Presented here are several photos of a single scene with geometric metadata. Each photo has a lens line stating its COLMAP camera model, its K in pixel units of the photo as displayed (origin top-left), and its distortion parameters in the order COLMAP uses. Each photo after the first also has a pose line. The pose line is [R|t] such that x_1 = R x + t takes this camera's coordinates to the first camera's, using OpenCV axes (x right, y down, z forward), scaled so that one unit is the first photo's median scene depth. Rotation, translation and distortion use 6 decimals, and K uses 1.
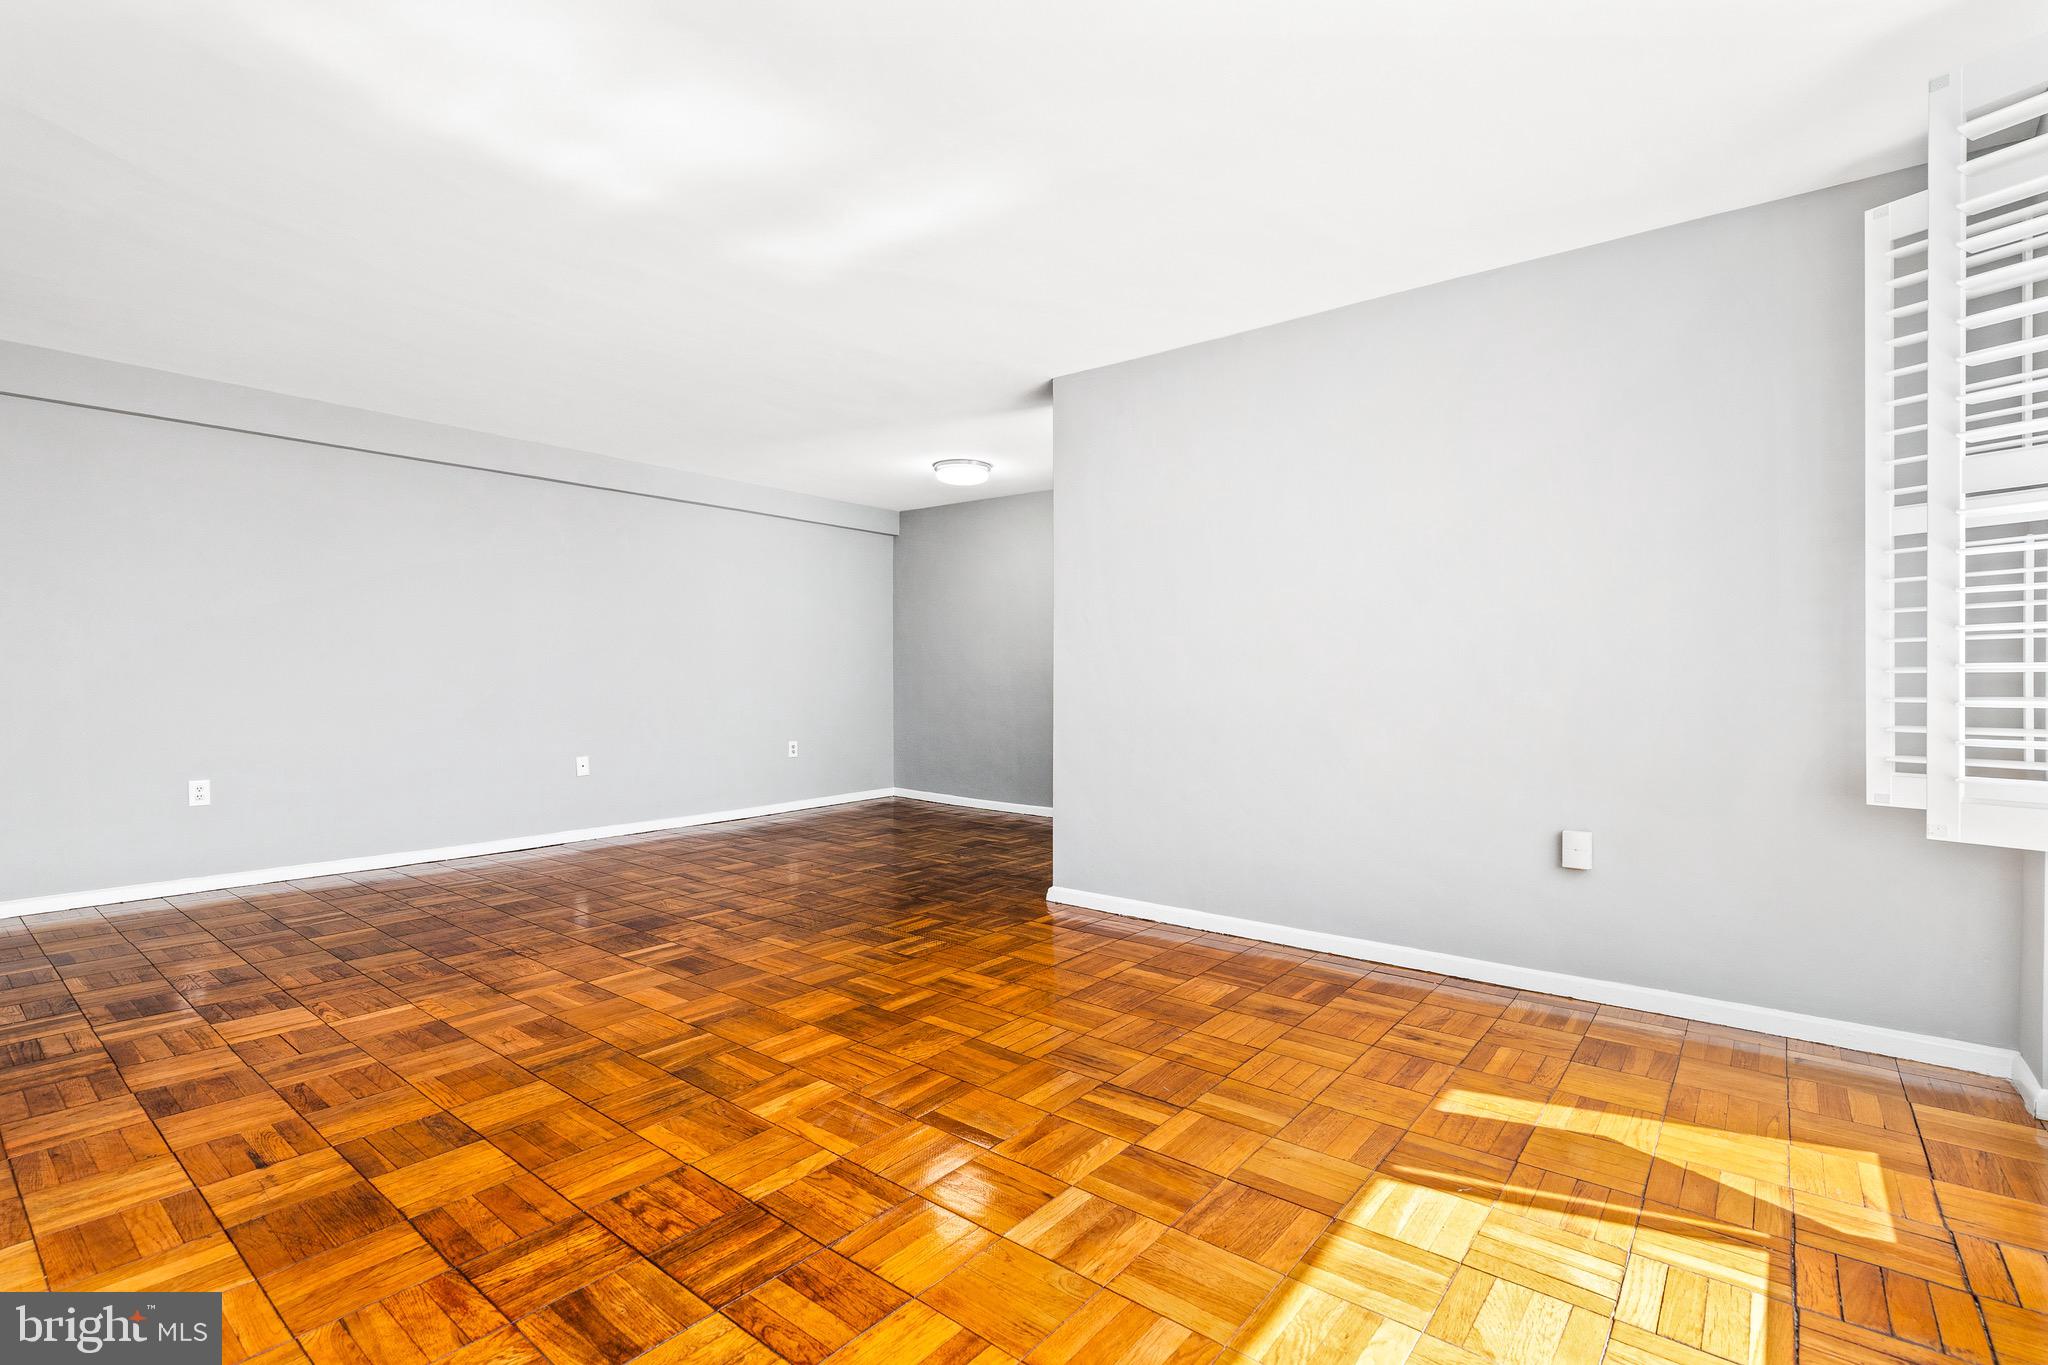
lens RADIAL K [[919.0, 0, 1025.8], [0, 919.0, 681.7], [0, 0, 1]] dist [-0.002655, 0.001037]
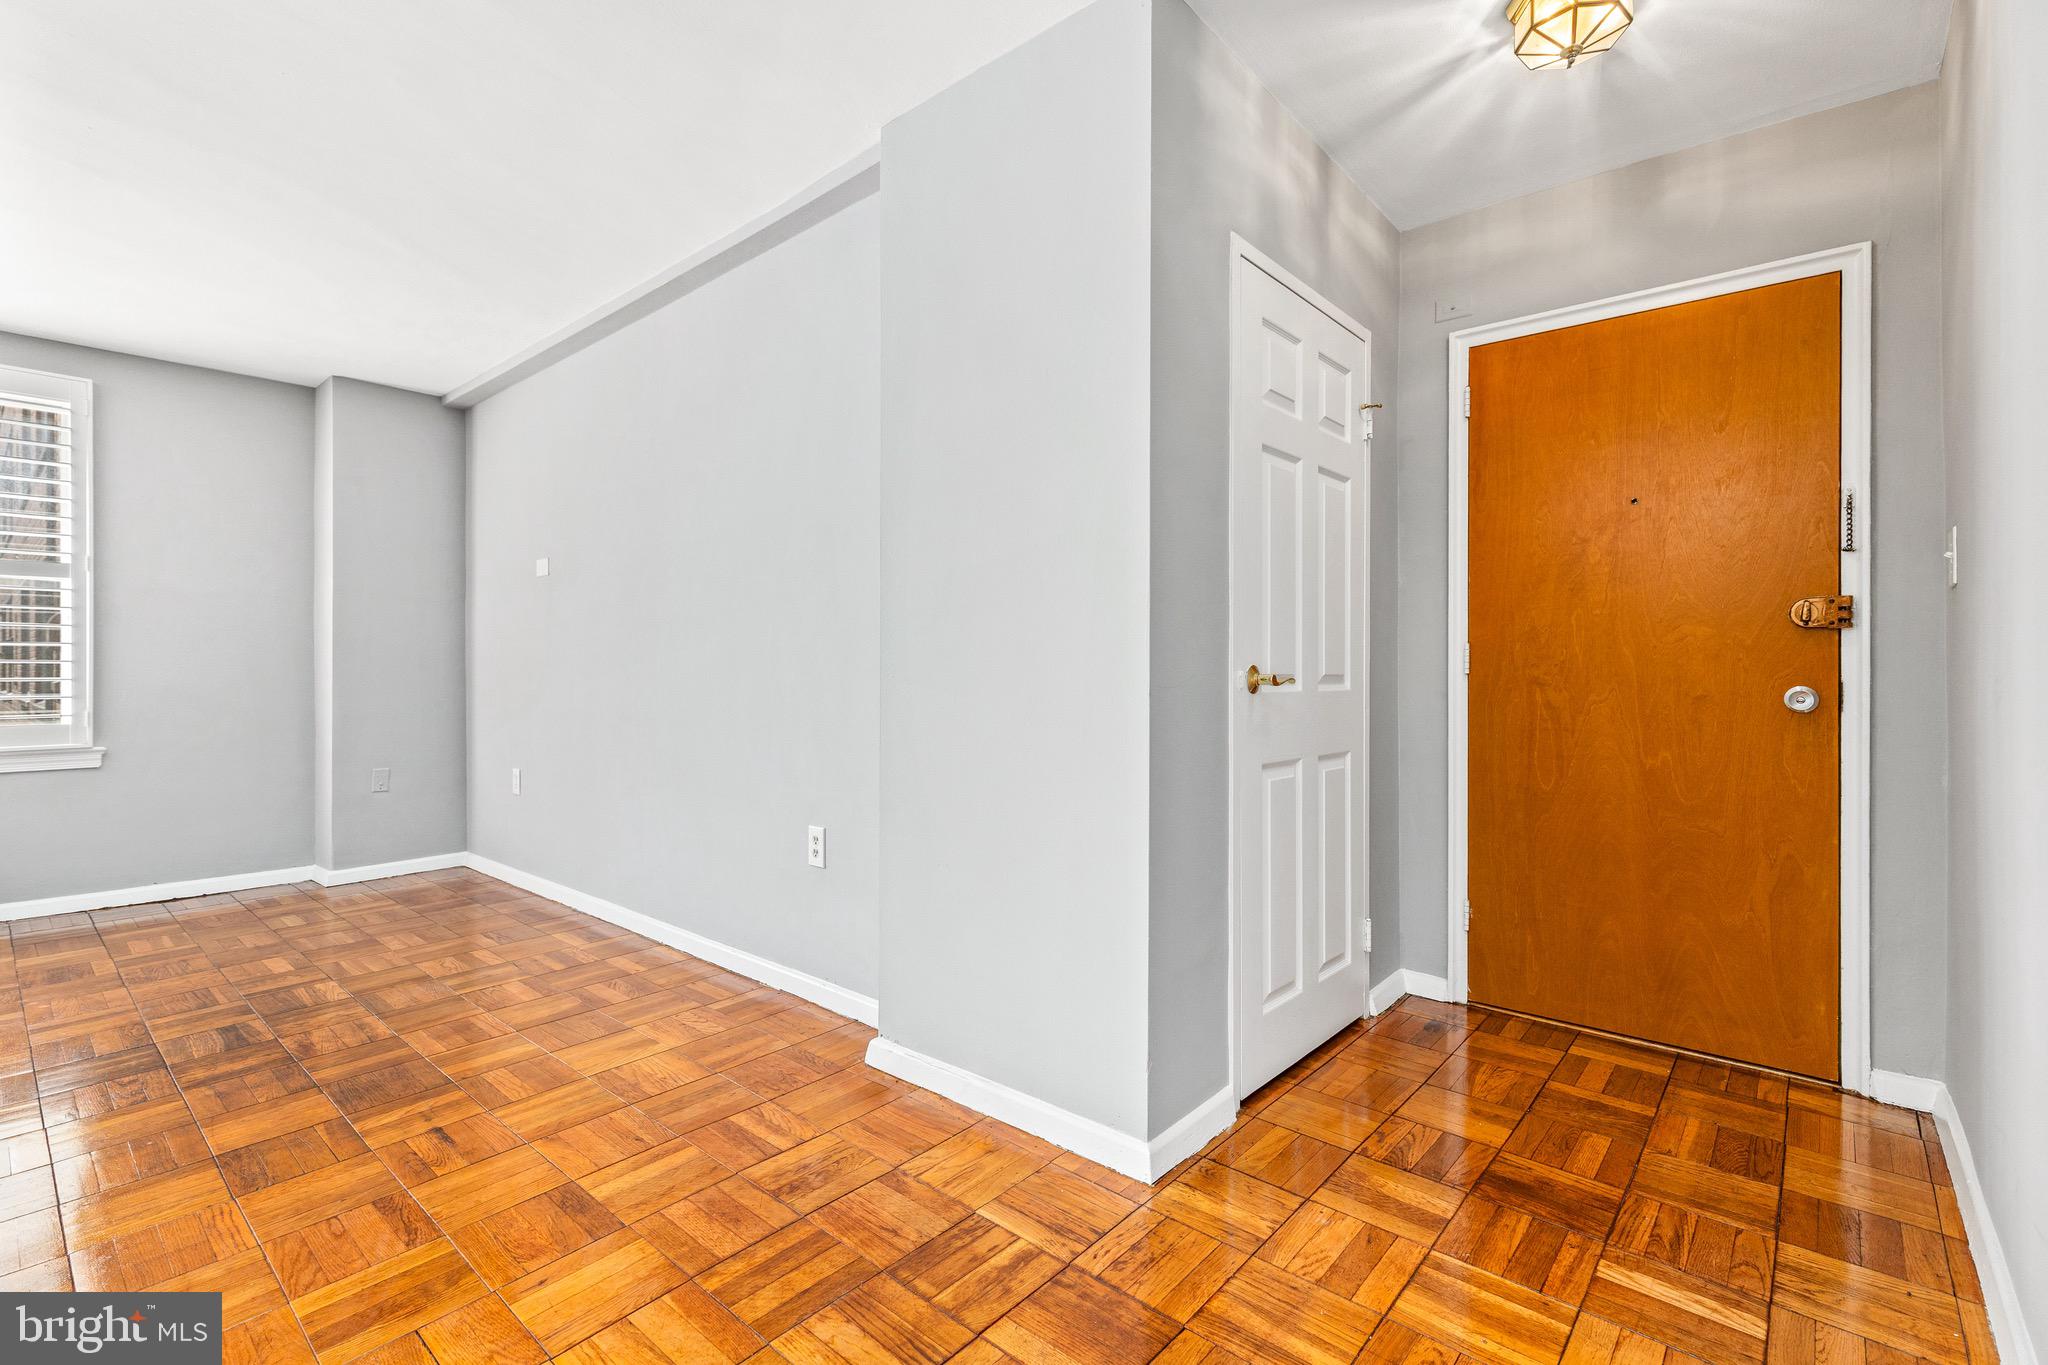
lens RADIAL K [[919.0, 0, 1019.3], [0, 919.0, 676.0], [0, 0, 1]] dist [-0.002655, 0.001037]
pose [[-0.998730, -0.001719, 0.050344, -1.565756], [-0.001260, 0.999957, 0.009155, -0.000778], [-0.050357, 0.009080, -0.998690, 2.031278]]
